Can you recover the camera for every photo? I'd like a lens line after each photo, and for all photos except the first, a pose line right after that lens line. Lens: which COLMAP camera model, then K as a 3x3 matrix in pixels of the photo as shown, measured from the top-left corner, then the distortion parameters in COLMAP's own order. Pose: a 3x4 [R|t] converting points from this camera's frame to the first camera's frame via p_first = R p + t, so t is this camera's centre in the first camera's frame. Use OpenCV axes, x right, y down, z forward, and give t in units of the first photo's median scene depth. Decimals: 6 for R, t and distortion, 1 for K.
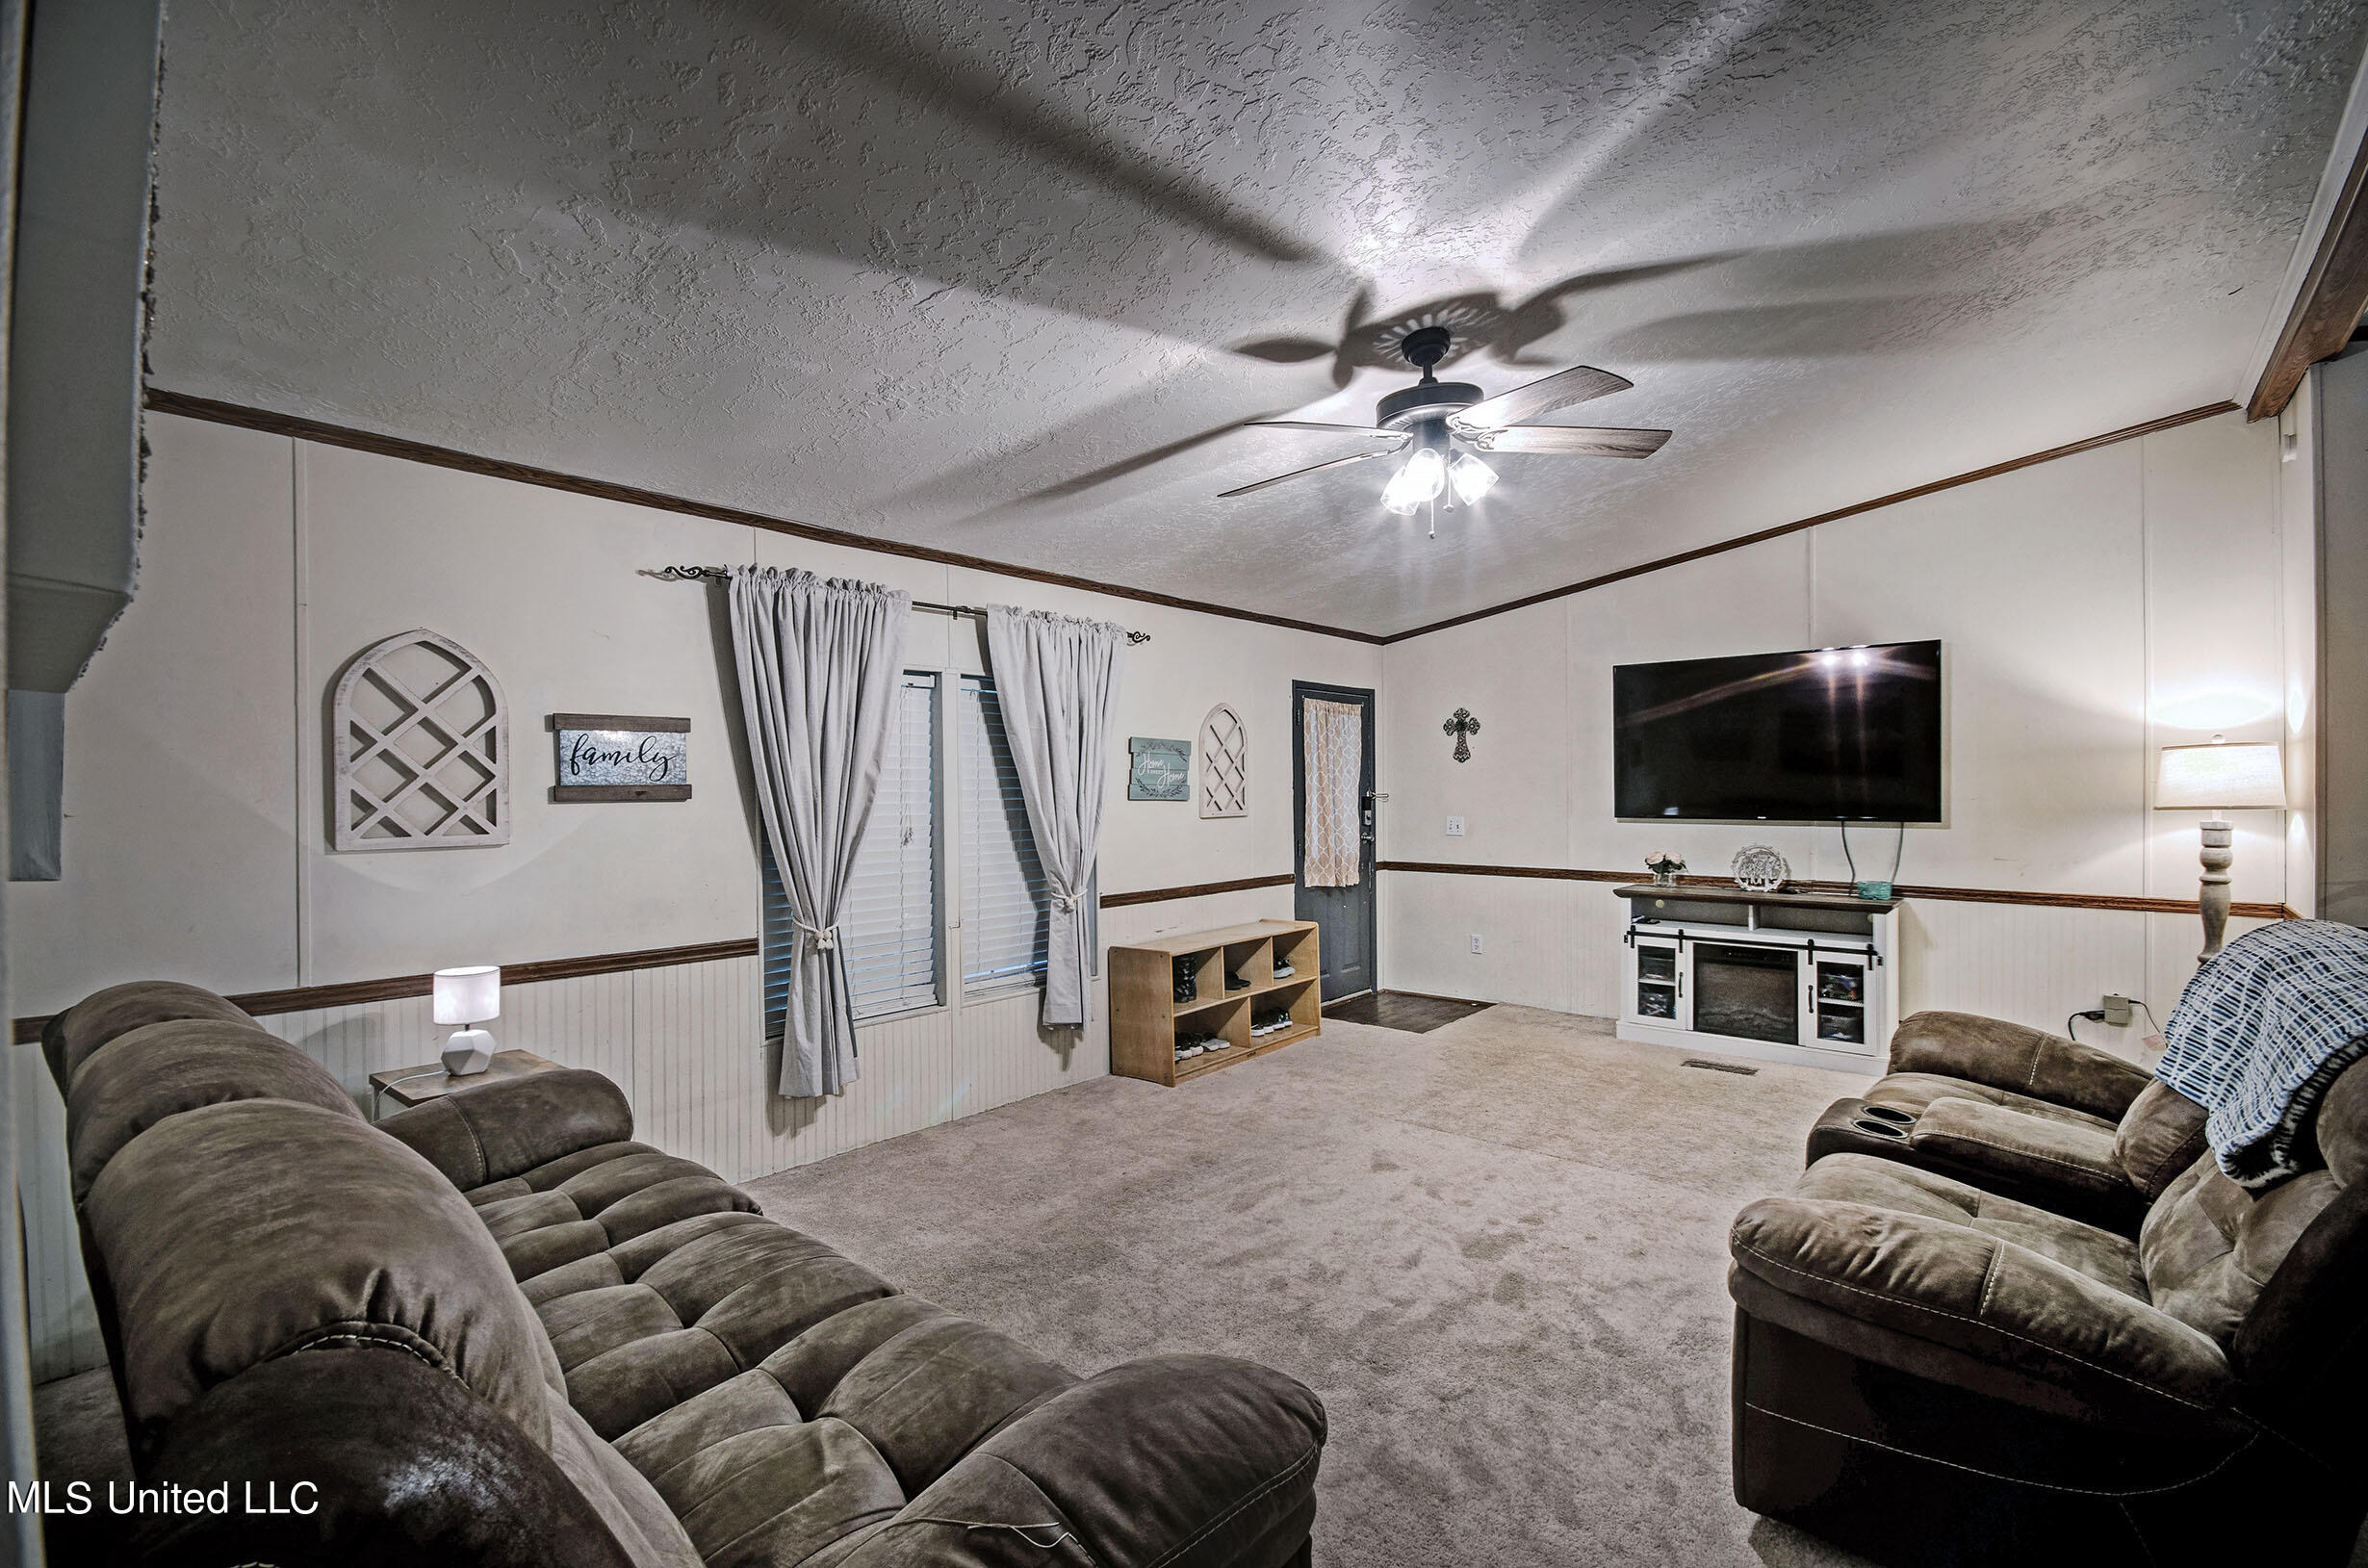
lens RADIAL K [[1045.4, 0, 1188.7], [0, 1045.4, 791.5], [0, 0, 1]] dist [0.013716, -0.000172]
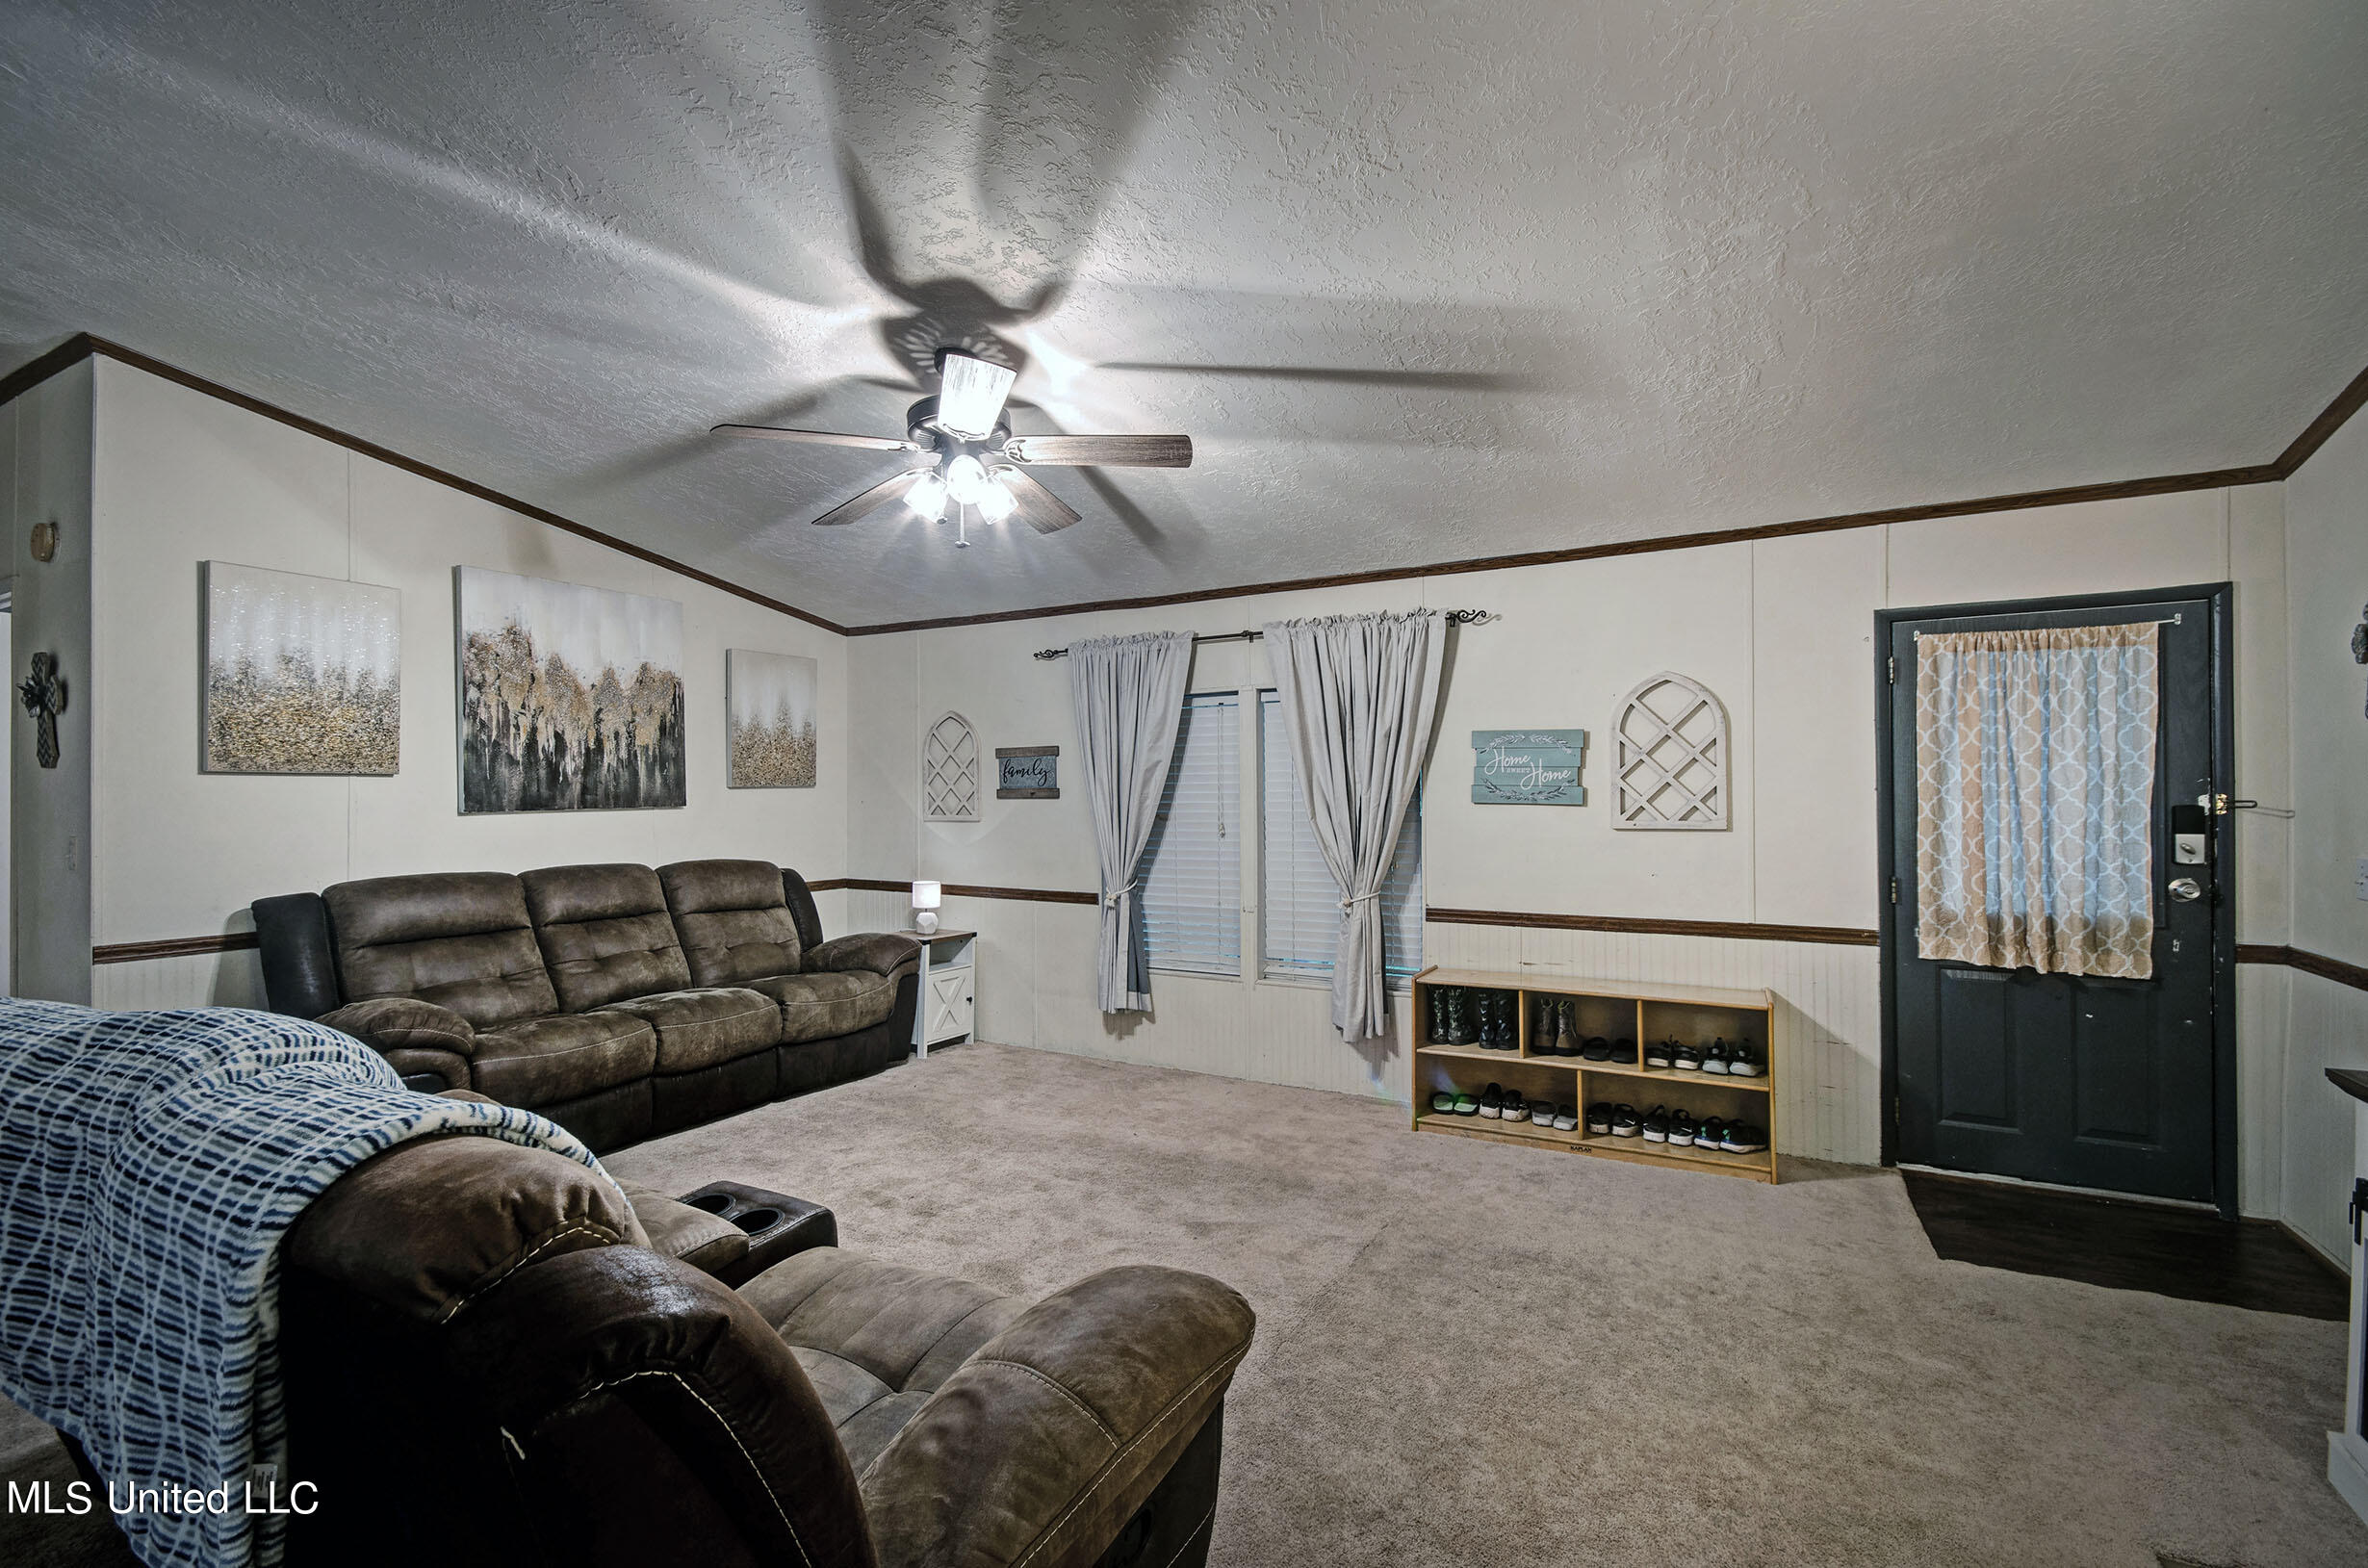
lens RADIAL K [[1045.4, 0, 1174.1], [0, 1045.4, 792.4], [0, 0, 1]] dist [0.013716, -0.000172]
pose [[0.216974, 0.007364, -0.976150, 0.769122], [0.001881, 0.999967, 0.007962, -0.008811], [0.976176, -0.003564, 0.216953, 0.592891]]
